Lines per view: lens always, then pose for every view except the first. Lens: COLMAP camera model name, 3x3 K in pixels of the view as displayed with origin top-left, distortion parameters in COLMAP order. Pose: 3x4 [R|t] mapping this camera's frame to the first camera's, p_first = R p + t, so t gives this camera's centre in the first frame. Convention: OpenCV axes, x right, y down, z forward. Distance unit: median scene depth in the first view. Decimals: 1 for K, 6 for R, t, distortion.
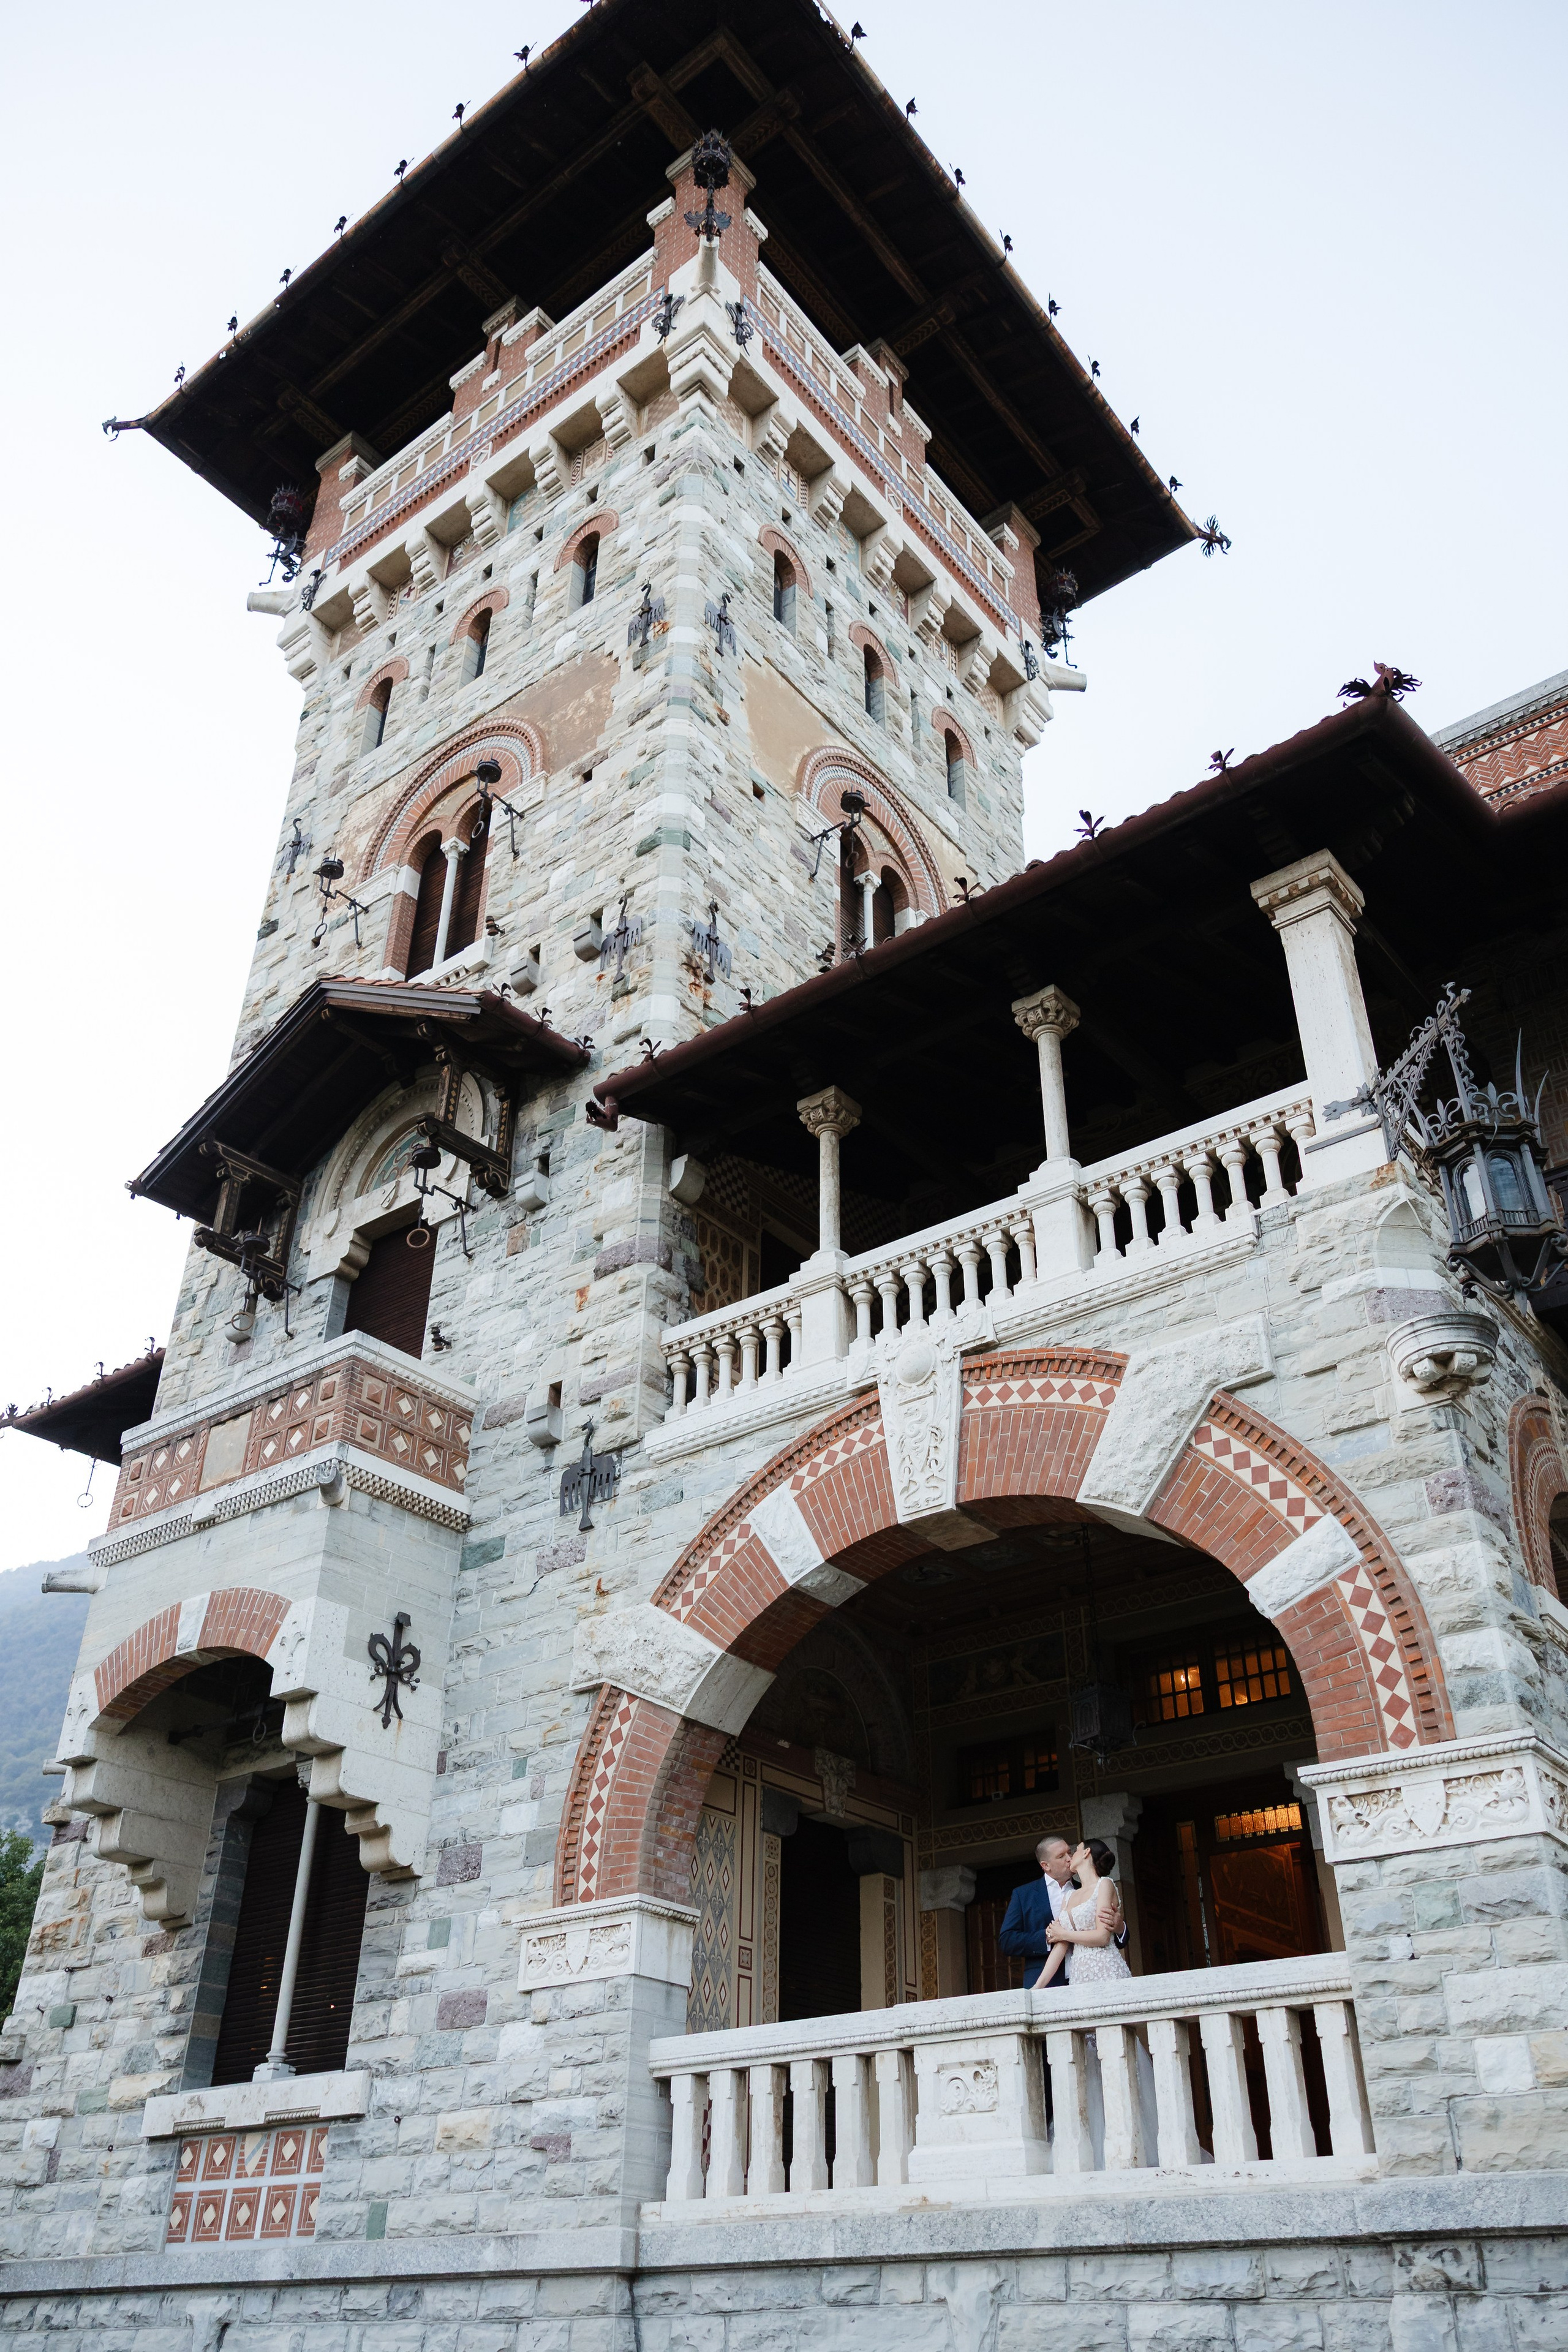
lens RADIAL K [[1850.5, 0, 776.3], [0, 1850.5, 1171.0], [0, 0, 1]] dist [0.004242, 0.005365]
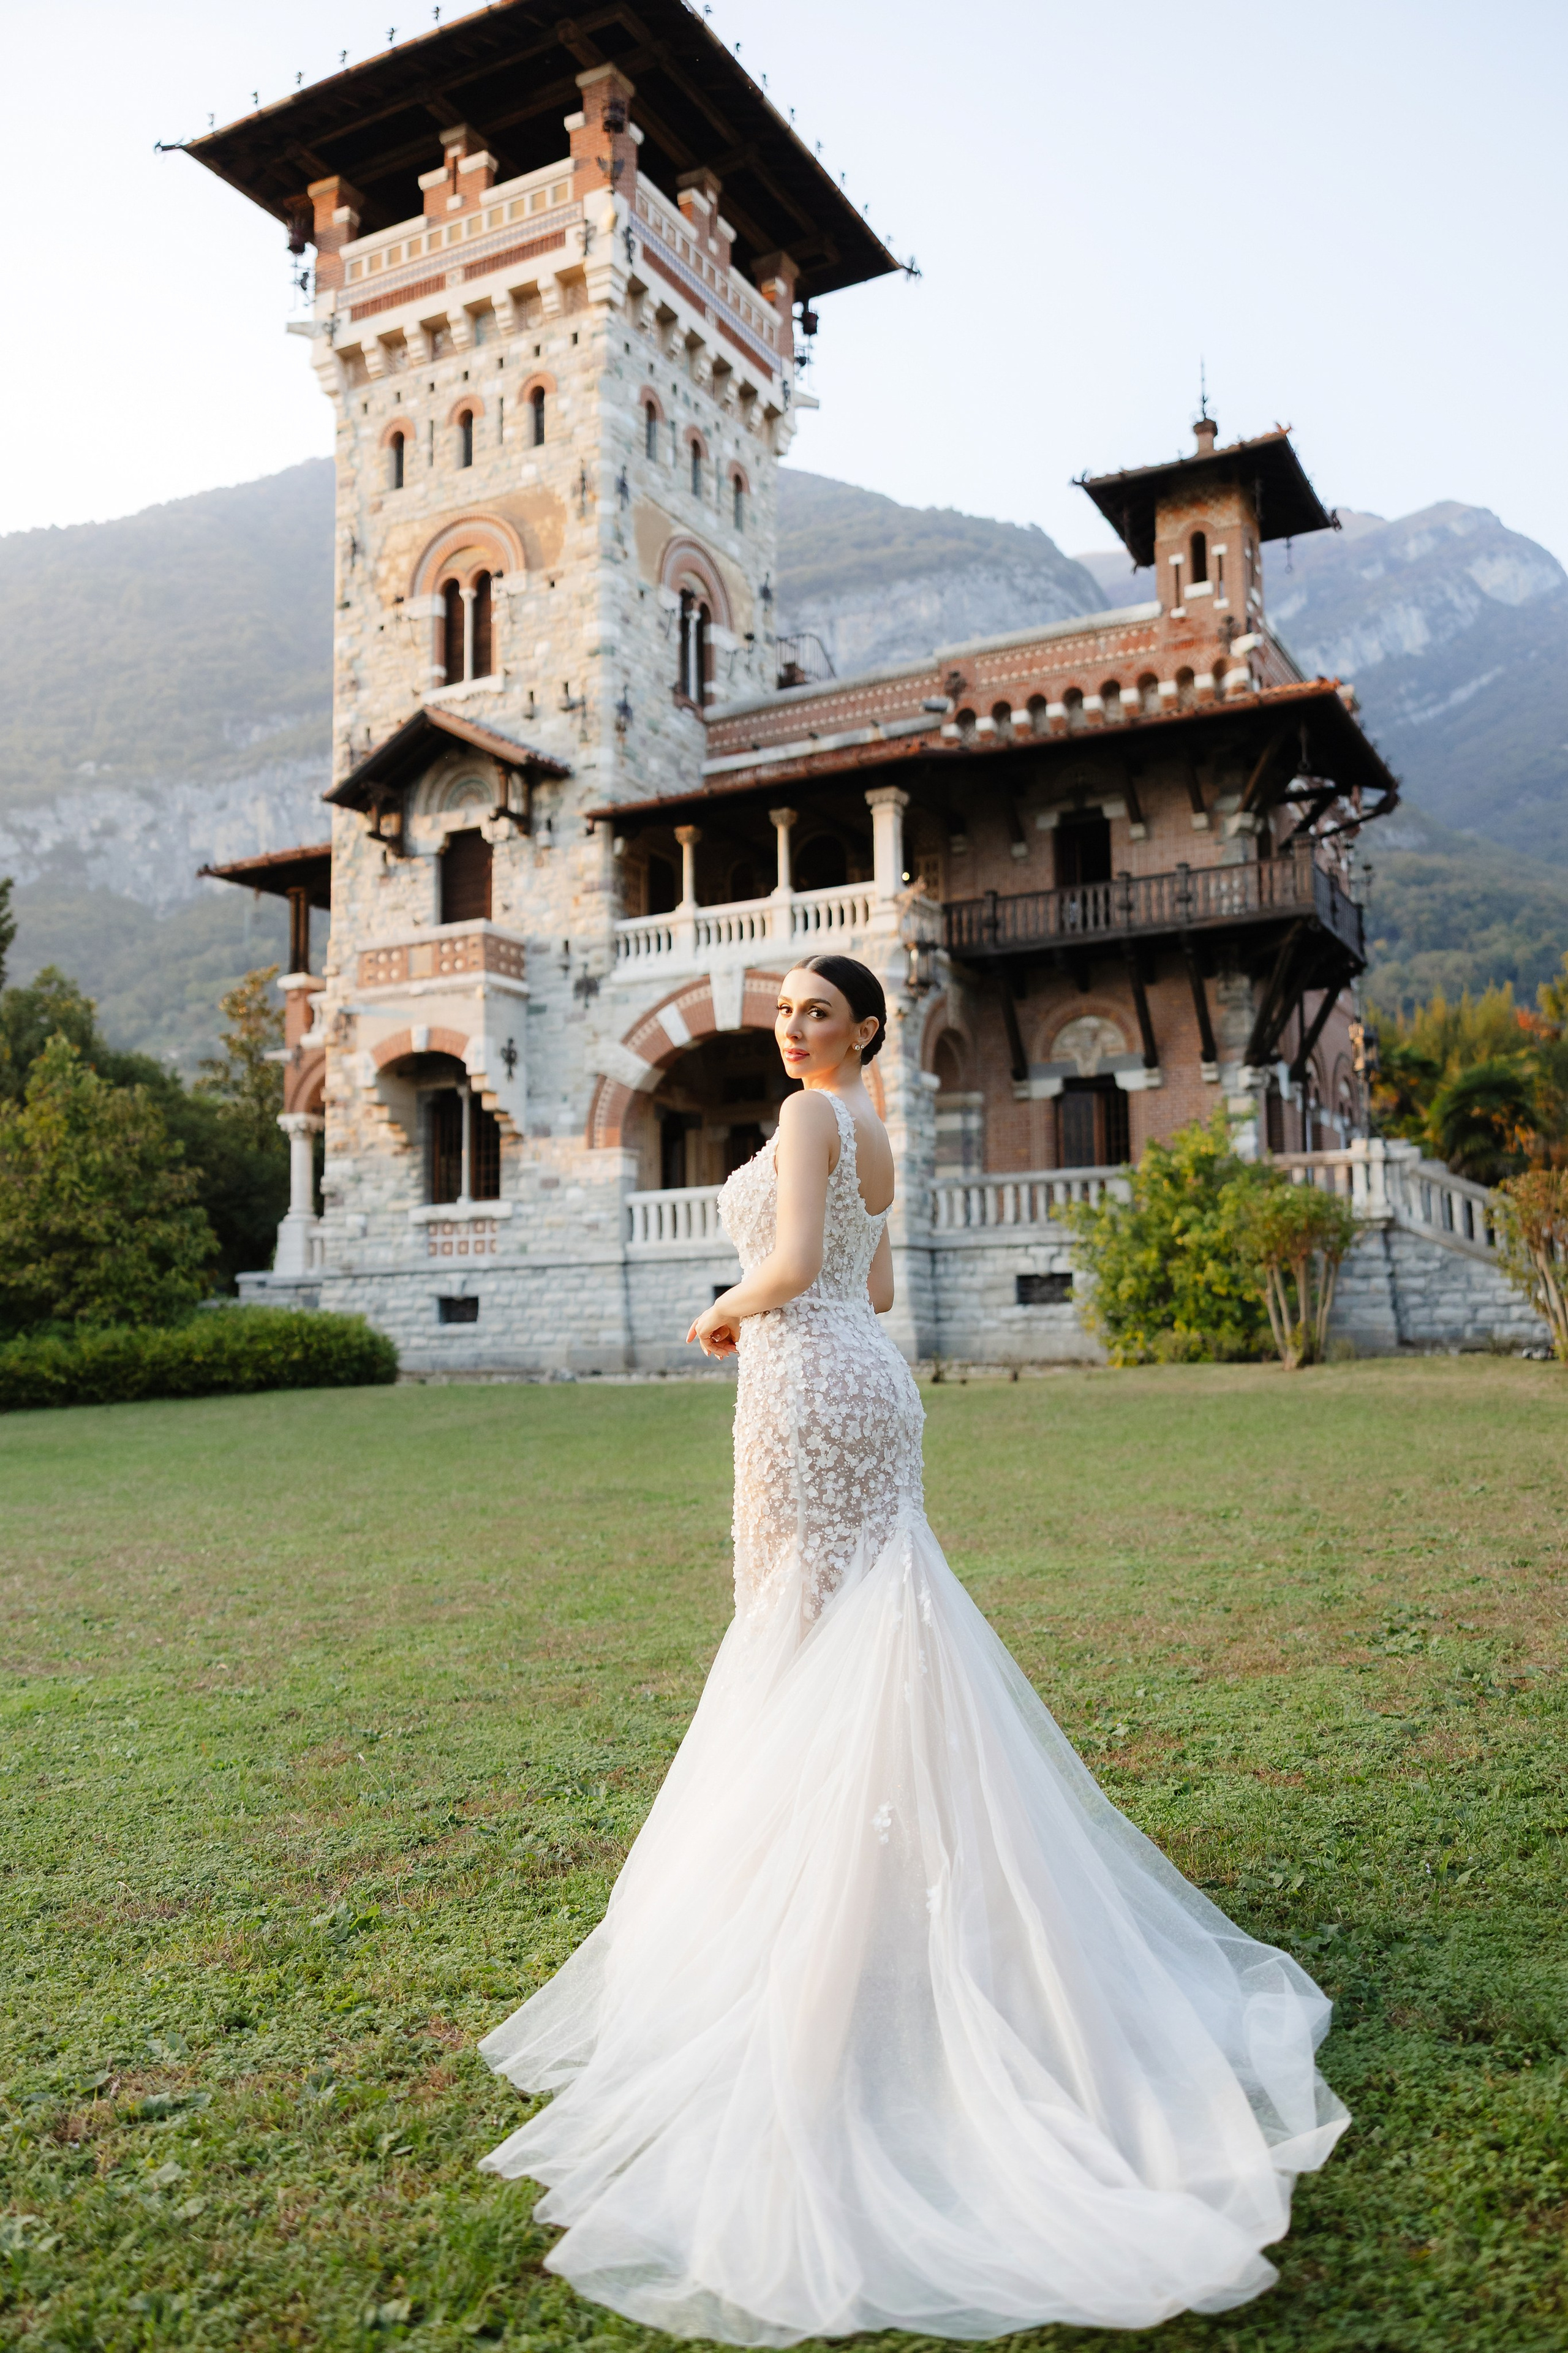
lens RADIAL K [[1874.3, 0, 793.8], [0, 1874.3, 1180.3], [0, 0, 1]] dist [0.011415, 0.000073]
pose [[0.984017, -0.006036, 0.177972, -0.288619], [-0.076950, 0.886883, 0.455540, -0.799137], [-0.160590, -0.461954, 0.872244, -1.402600]]
